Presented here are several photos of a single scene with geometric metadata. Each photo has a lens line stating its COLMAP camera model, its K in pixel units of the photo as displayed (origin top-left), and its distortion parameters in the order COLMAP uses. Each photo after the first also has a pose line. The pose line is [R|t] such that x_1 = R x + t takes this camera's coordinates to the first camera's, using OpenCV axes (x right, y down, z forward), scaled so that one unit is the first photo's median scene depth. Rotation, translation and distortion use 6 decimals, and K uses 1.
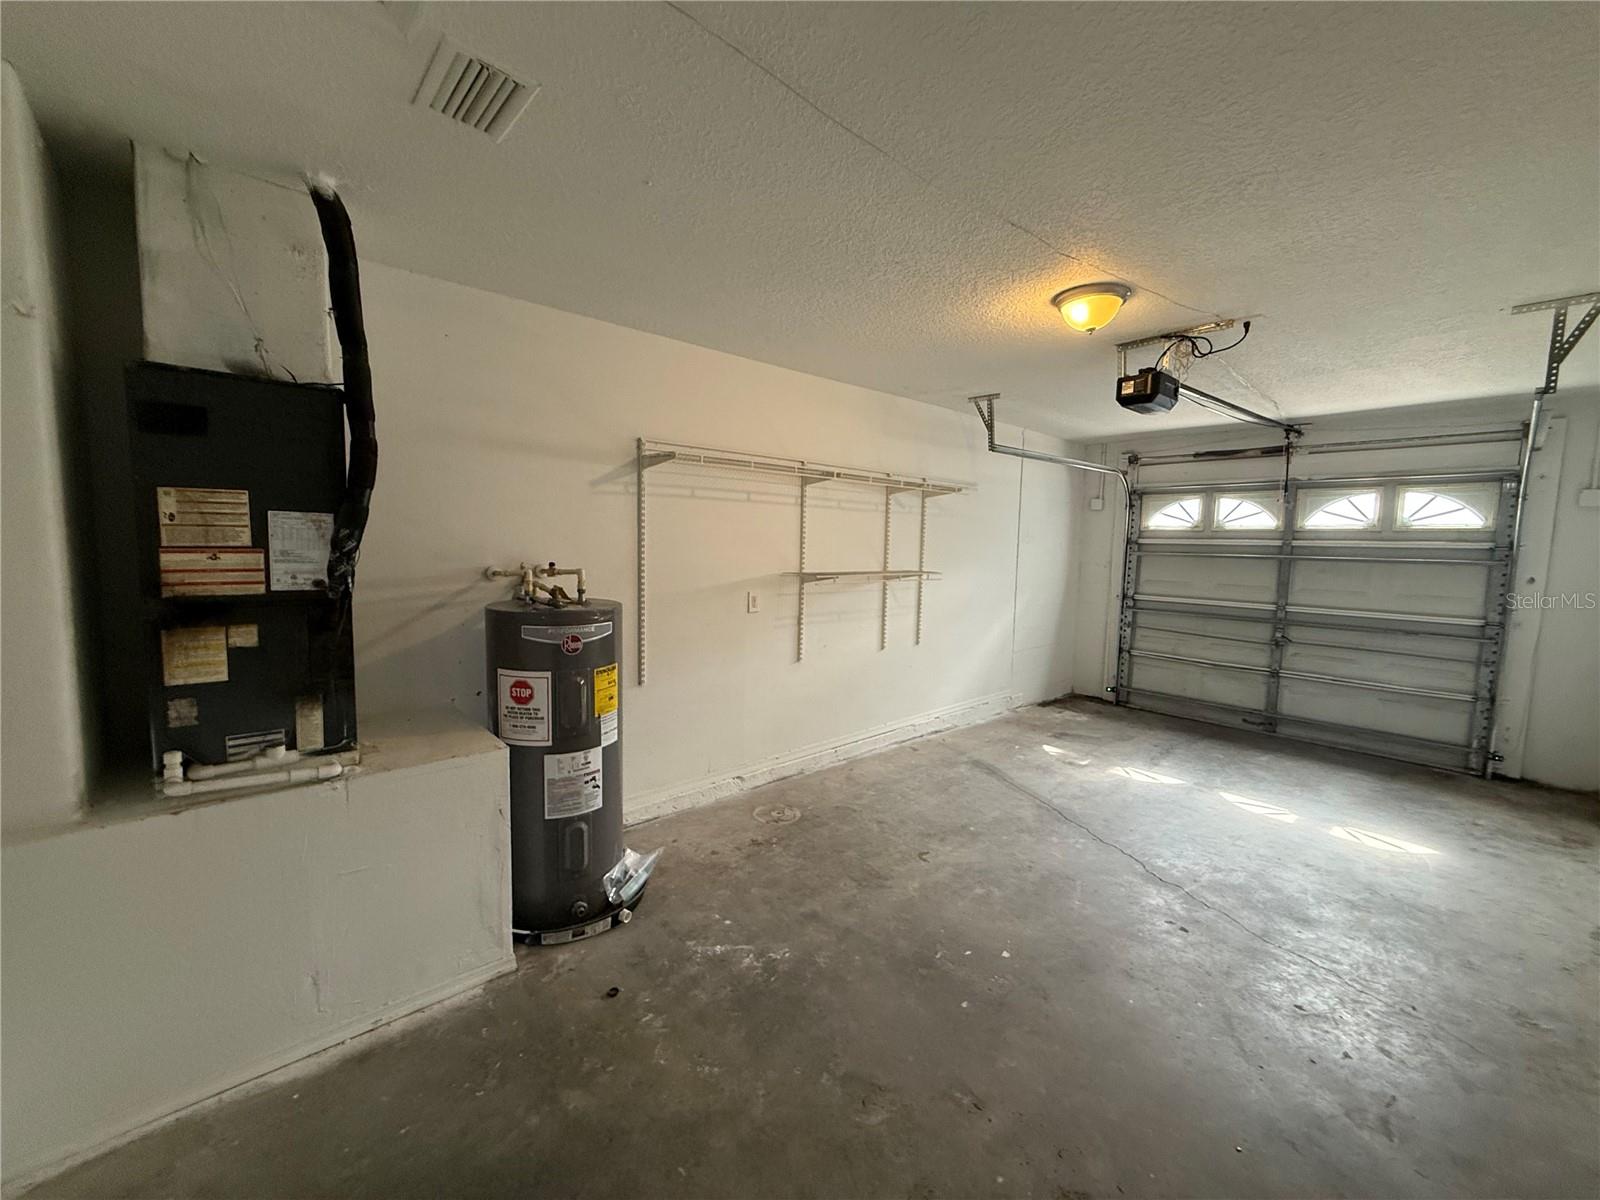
lens RADIAL K [[637.0, 0, 800.5], [0, 637.0, 598.6], [0, 0, 1]] dist [-0.000214, 0.000100]
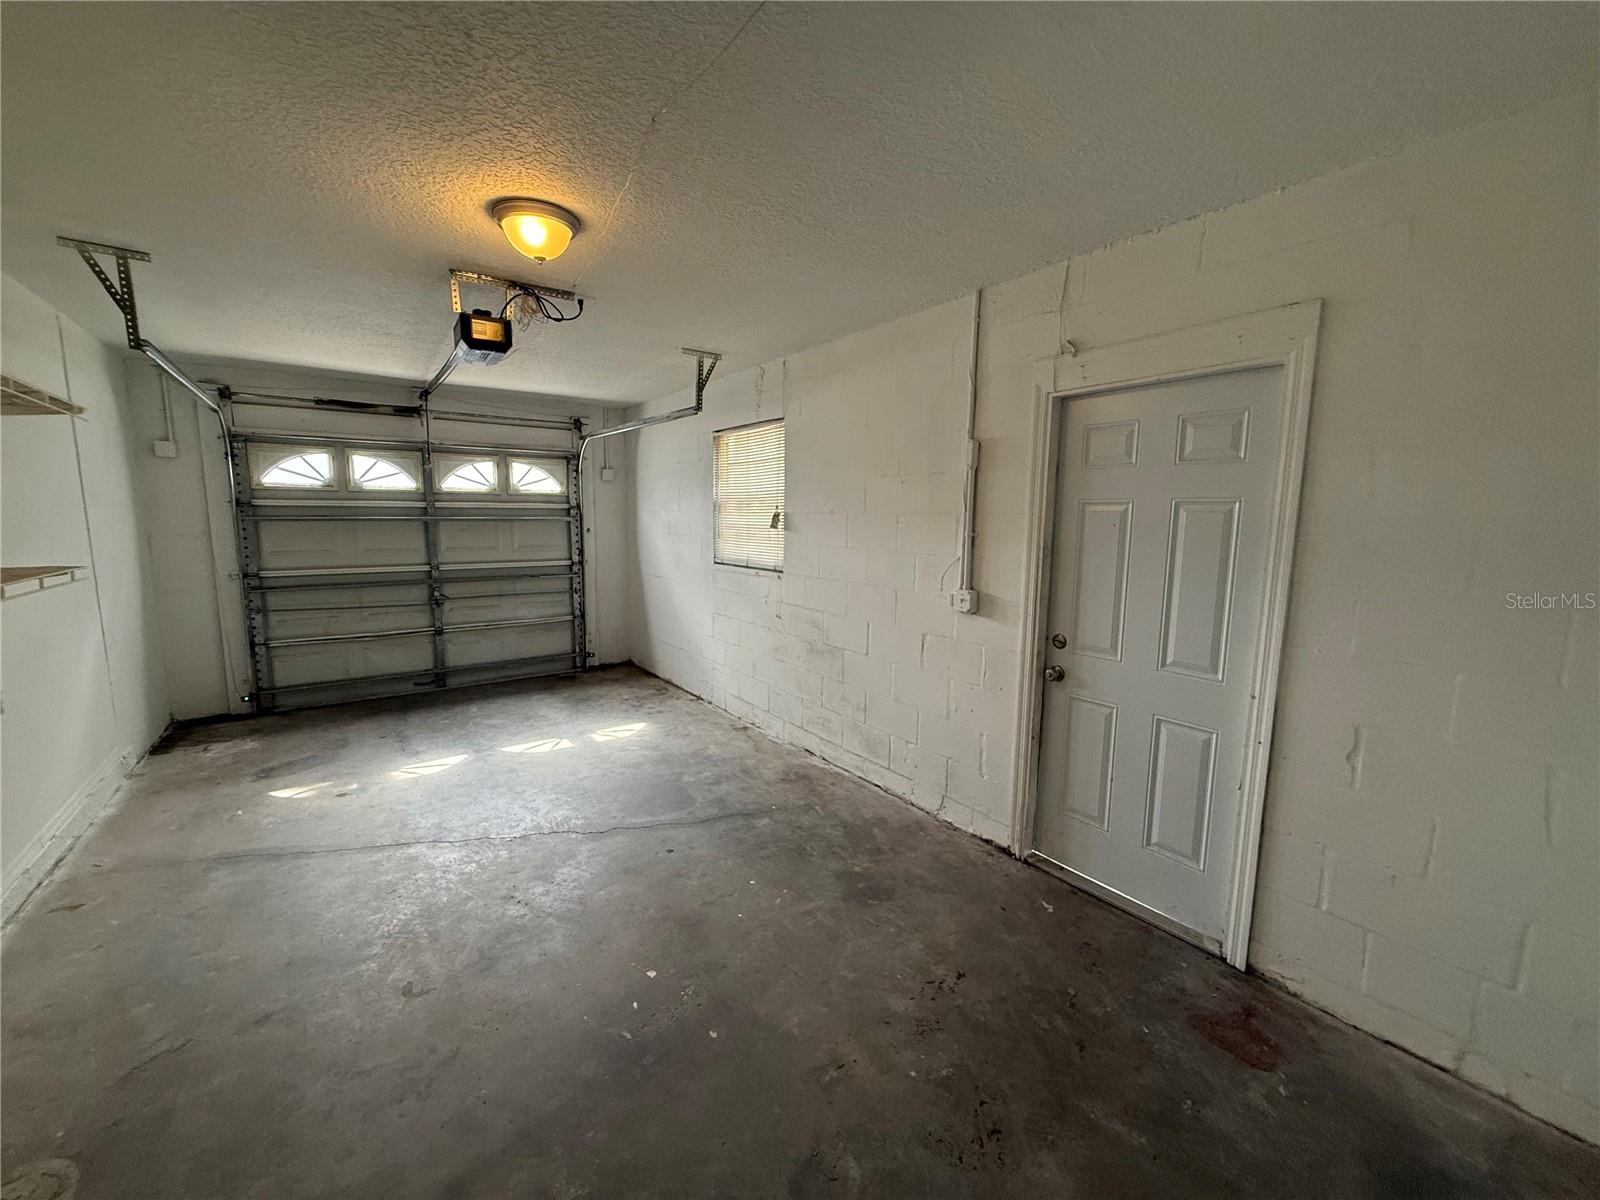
lens RADIAL K [[637.0, 0, 800.5], [0, 637.0, 598.6], [0, 0, 1]] dist [-0.000214, 0.000100]
pose [[0.107994, -0.150983, 0.982620, -0.313824], [0.084769, 0.986199, 0.142216, -0.049828], [-0.990531, 0.067937, 0.119302, 0.444799]]
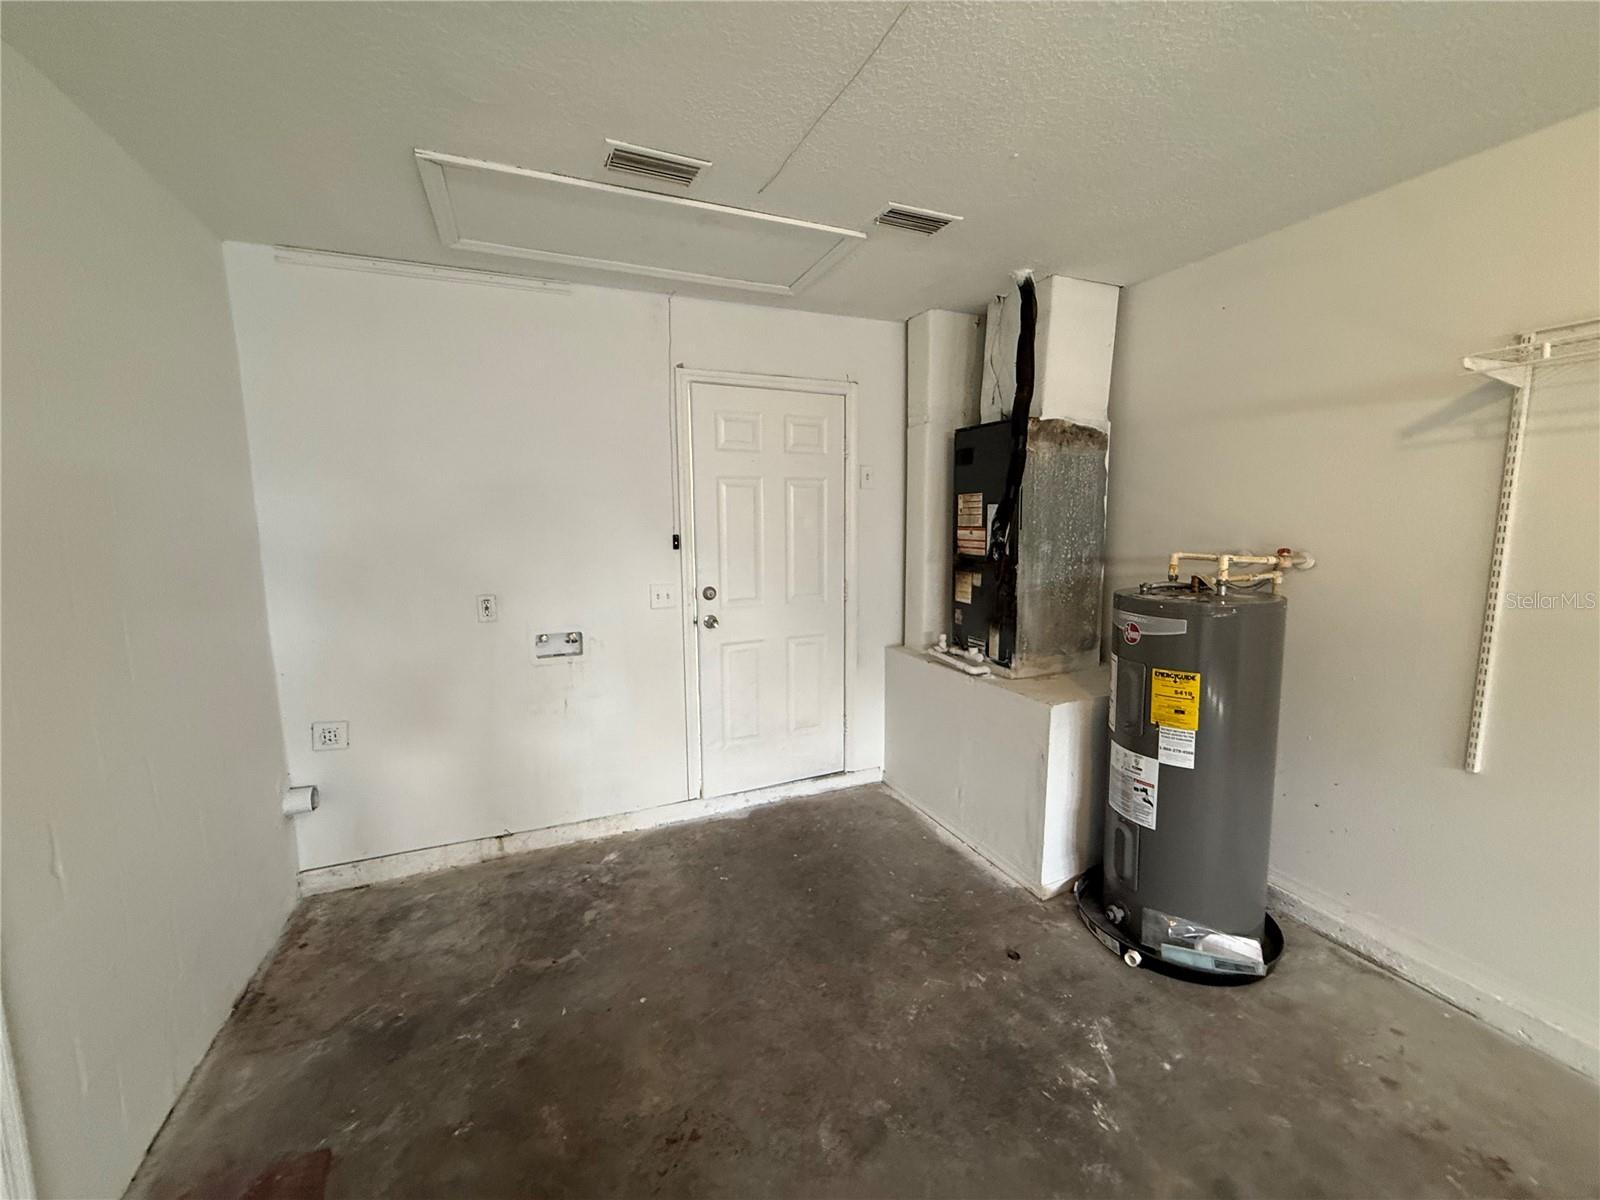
lens RADIAL K [[637.0, 0, 800.5], [0, 637.0, 598.6], [0, 0, 1]] dist [-0.000214, 0.000100]
pose [[-0.326462, 0.103448, -0.939532, 0.452556], [-0.085533, 0.986682, 0.138360, -0.044102], [0.941332, 0.125530, -0.313265, 0.566338]]
